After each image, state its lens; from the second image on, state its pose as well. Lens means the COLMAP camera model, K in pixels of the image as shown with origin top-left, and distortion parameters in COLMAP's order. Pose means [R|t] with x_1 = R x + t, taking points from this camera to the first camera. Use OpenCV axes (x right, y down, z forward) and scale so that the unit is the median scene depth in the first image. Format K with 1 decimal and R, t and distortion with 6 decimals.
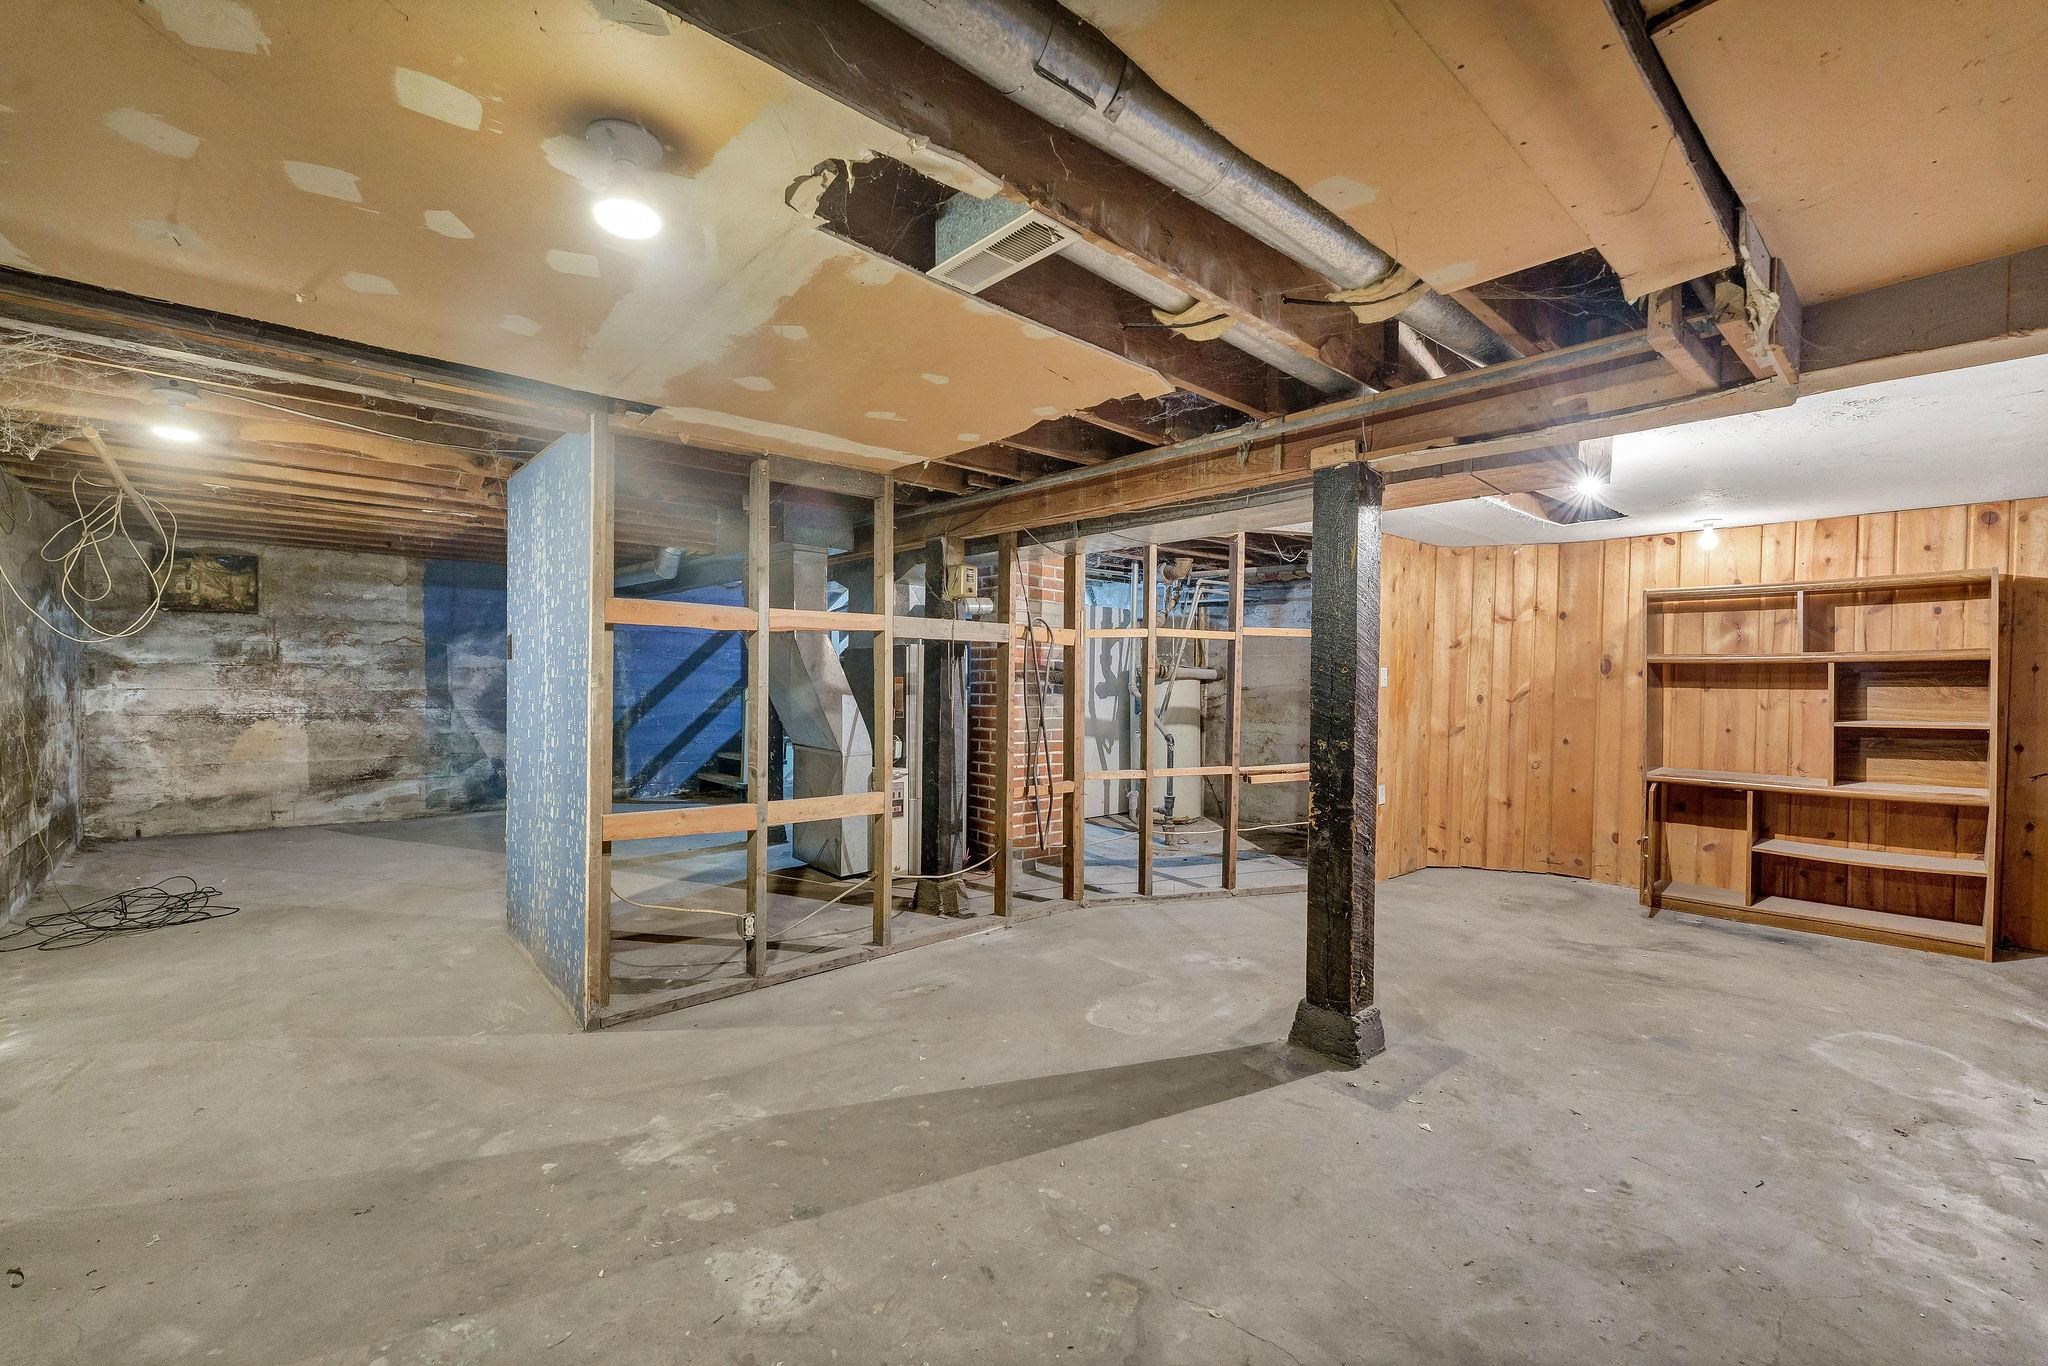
lens RADIAL K [[834.7, 0, 1012.8], [0, 834.7, 676.9], [0, 0, 1]] dist [-0.001052, 0.000441]
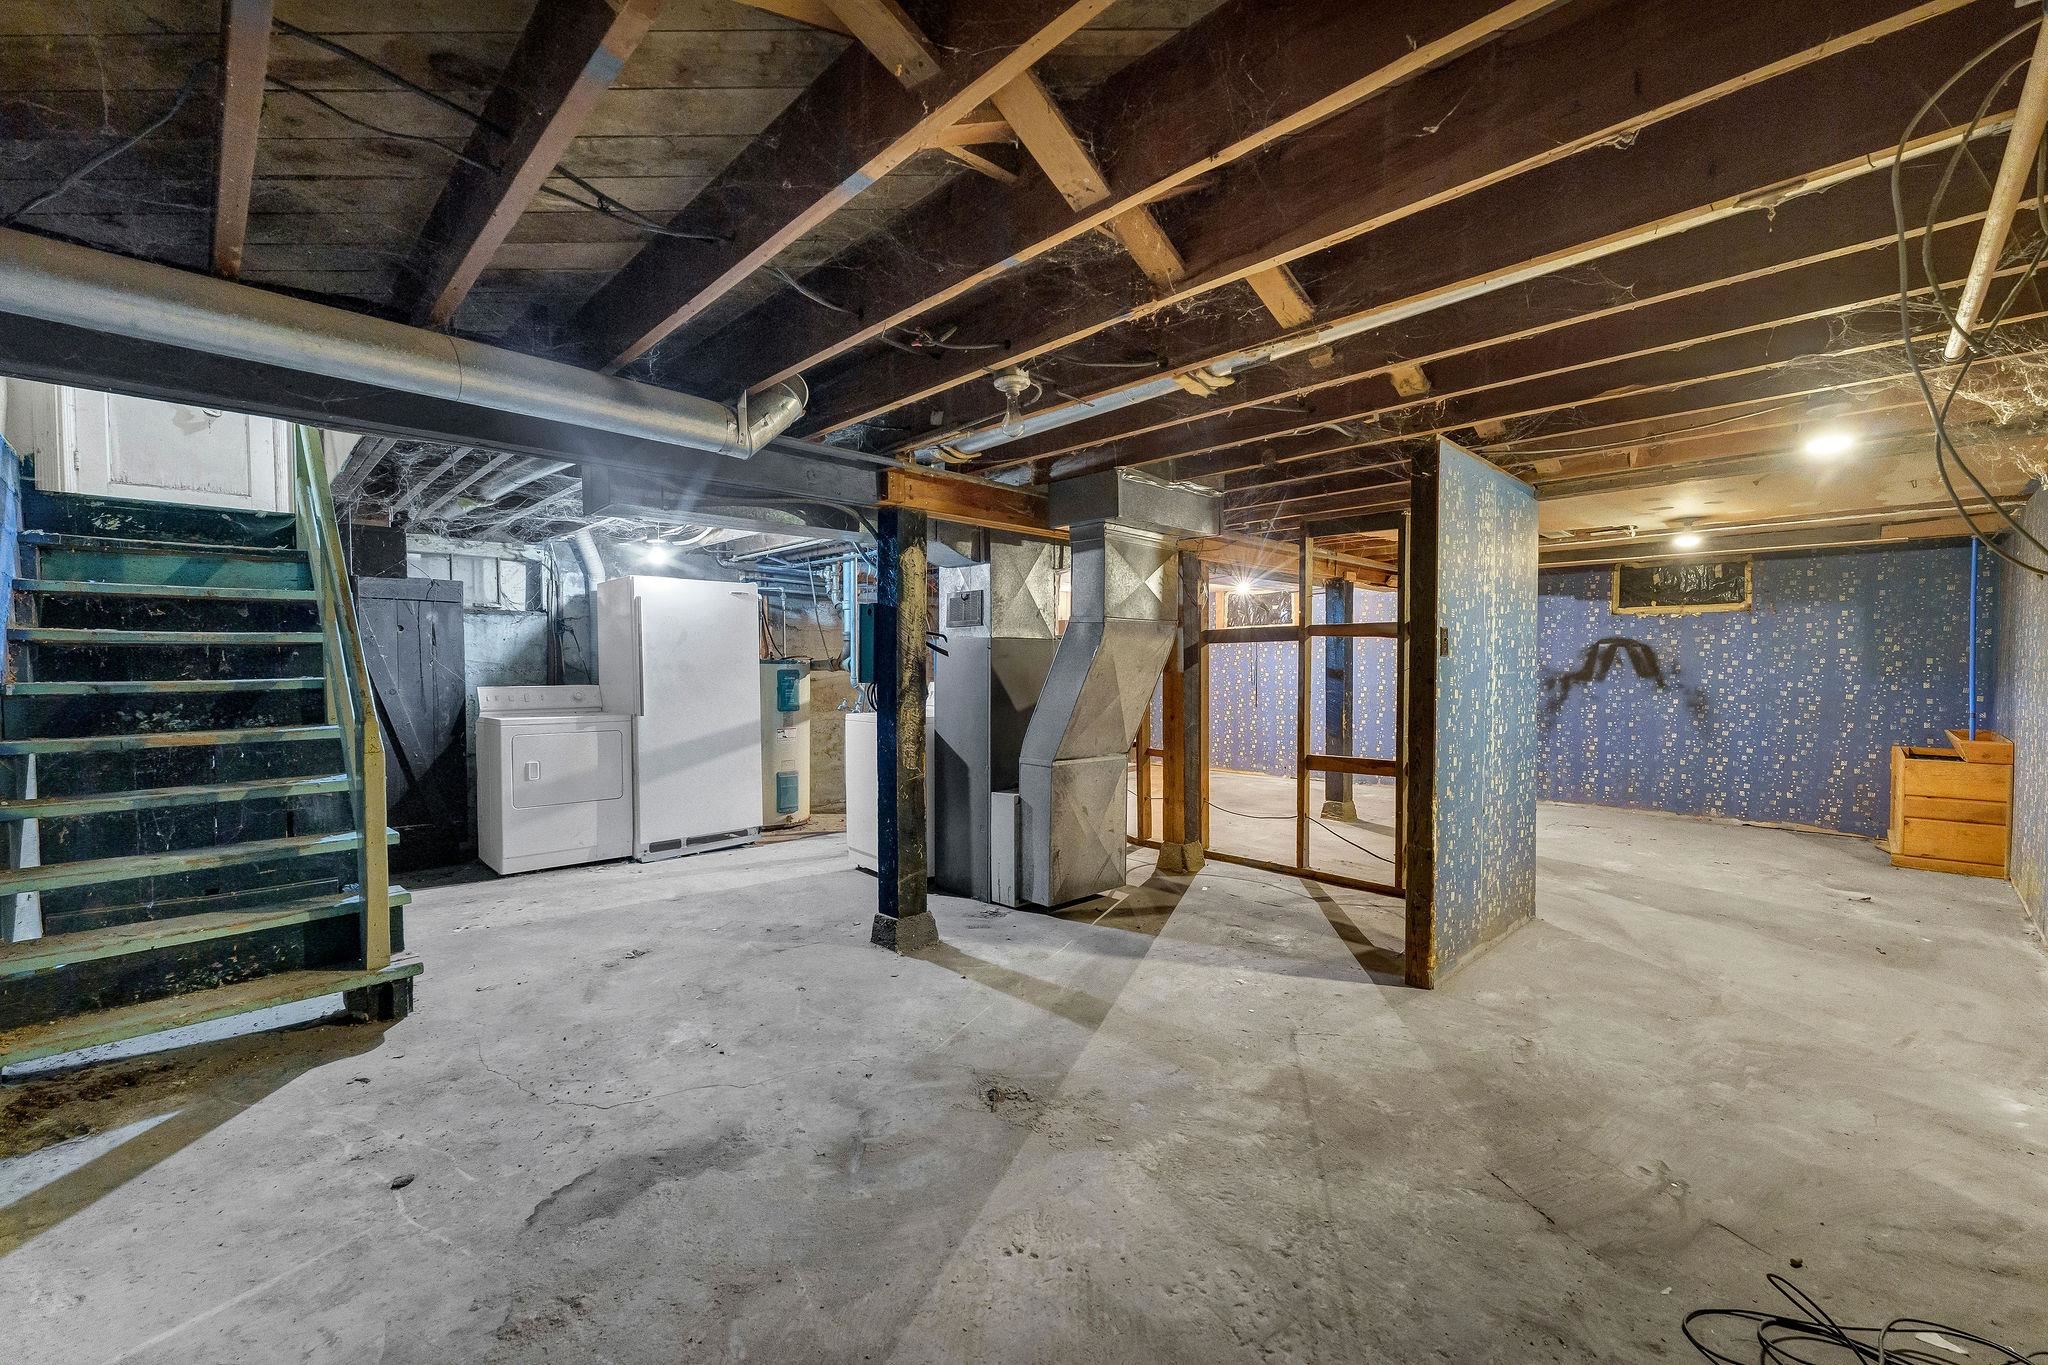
lens RADIAL K [[834.7, 0, 1017.9], [0, 834.7, 680.4], [0, 0, 1]] dist [-0.001052, 0.000441]
pose [[-0.044689, -0.027114, 0.998633, -1.524872], [0.004221, 0.999618, 0.027329, -0.022587], [-0.998992, 0.005437, -0.044557, 1.565250]]
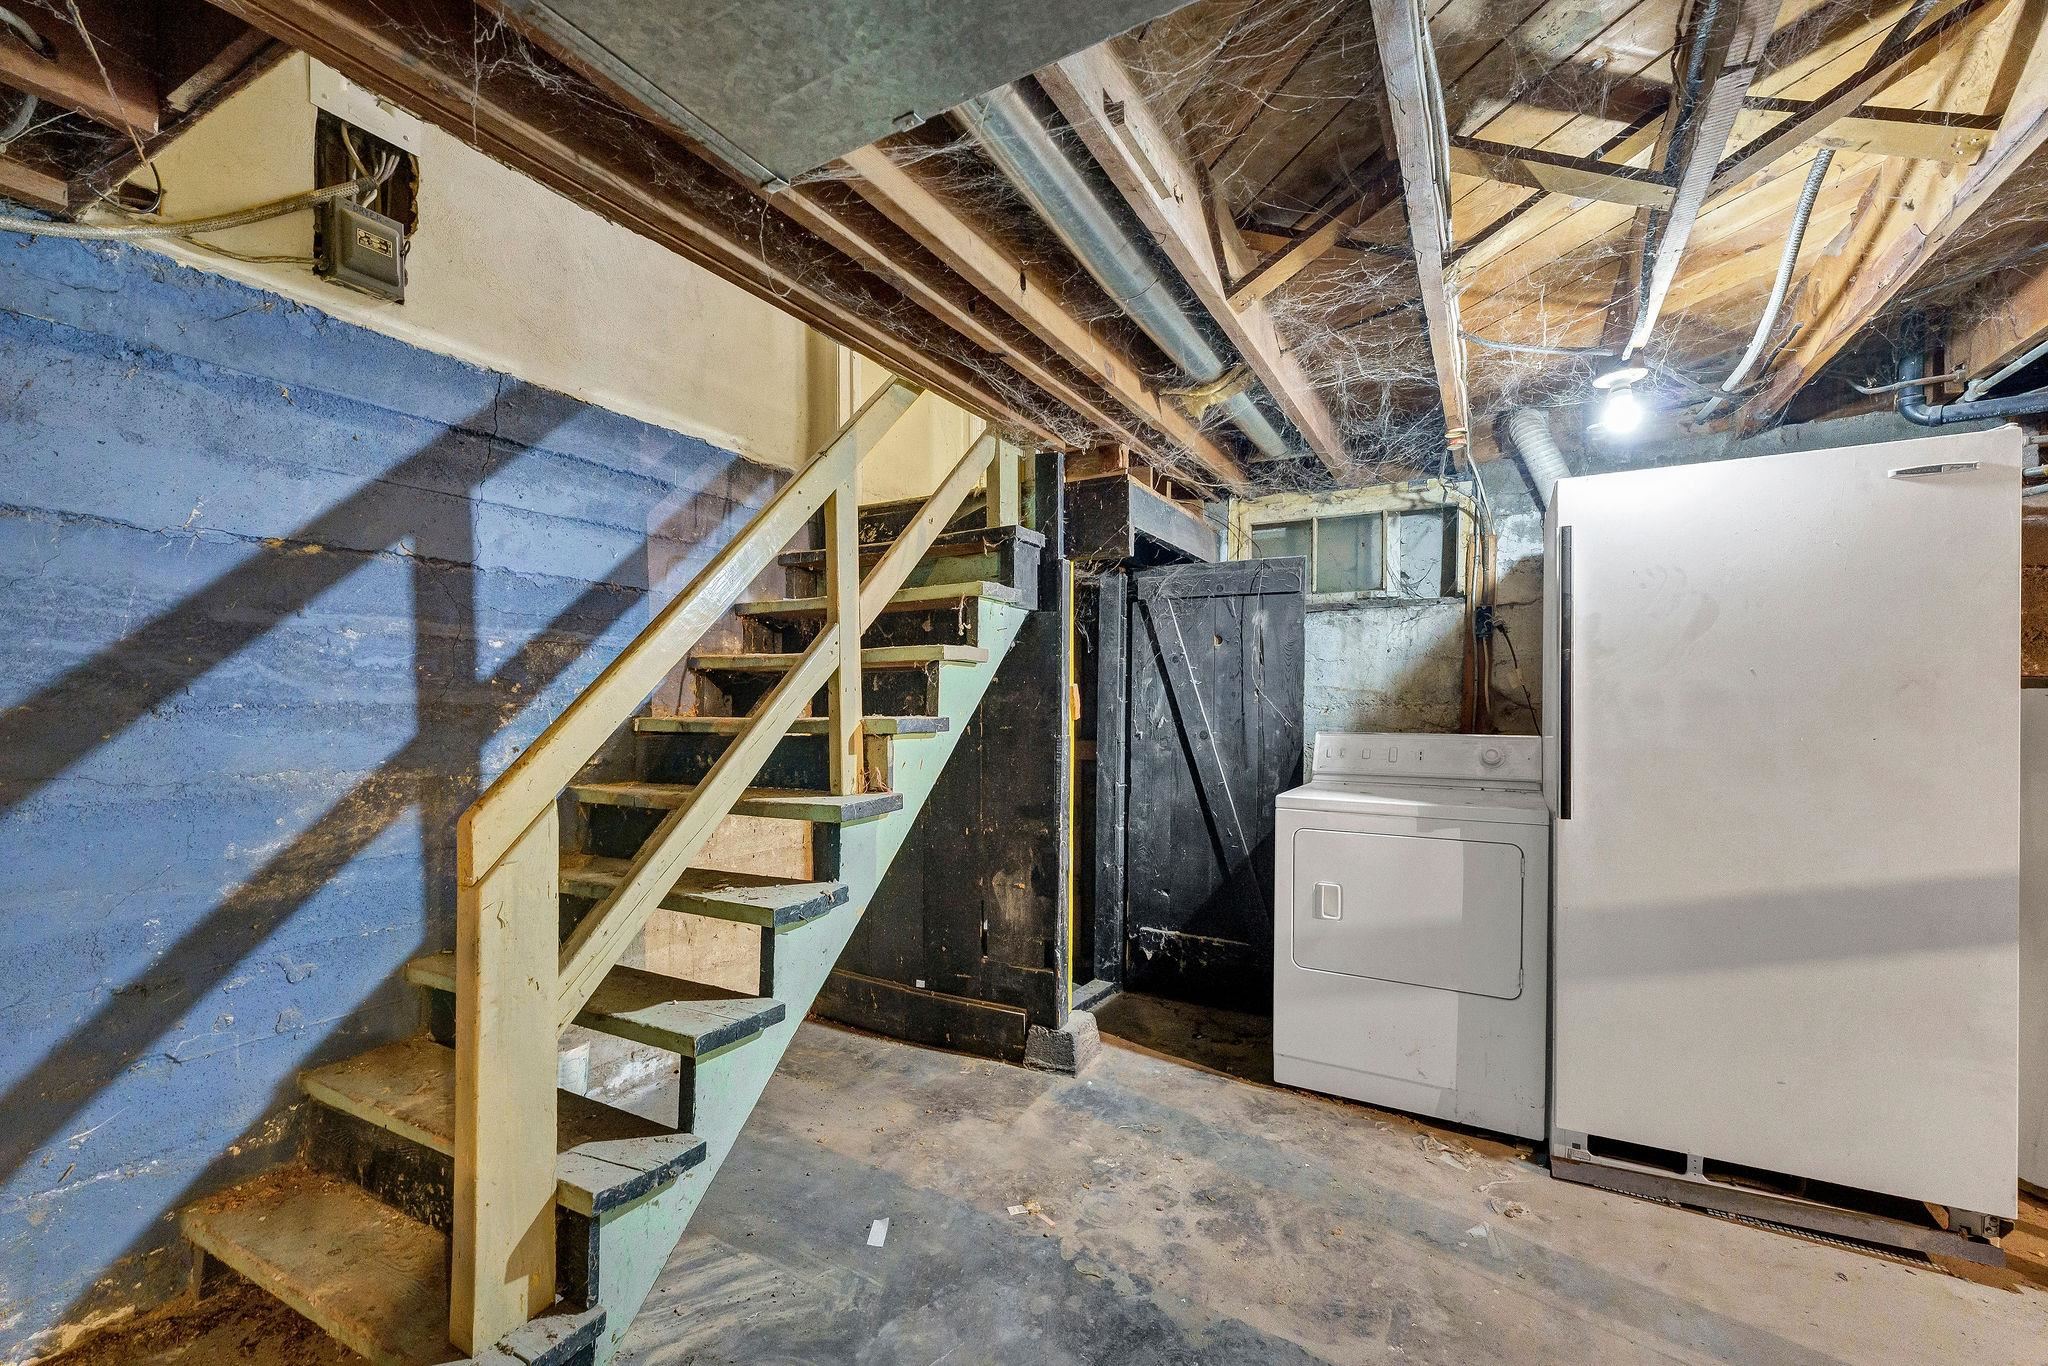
lens RADIAL K [[834.7, 0, 1031.5], [0, 834.7, 713.4], [0, 0, 1]] dist [-0.001052, 0.000441]
pose [[0.948745, -0.021463, 0.315313, -0.562336], [0.016069, 0.999677, 0.019698, -0.016197], [-0.315634, -0.013621, 0.948783, 1.717058]]
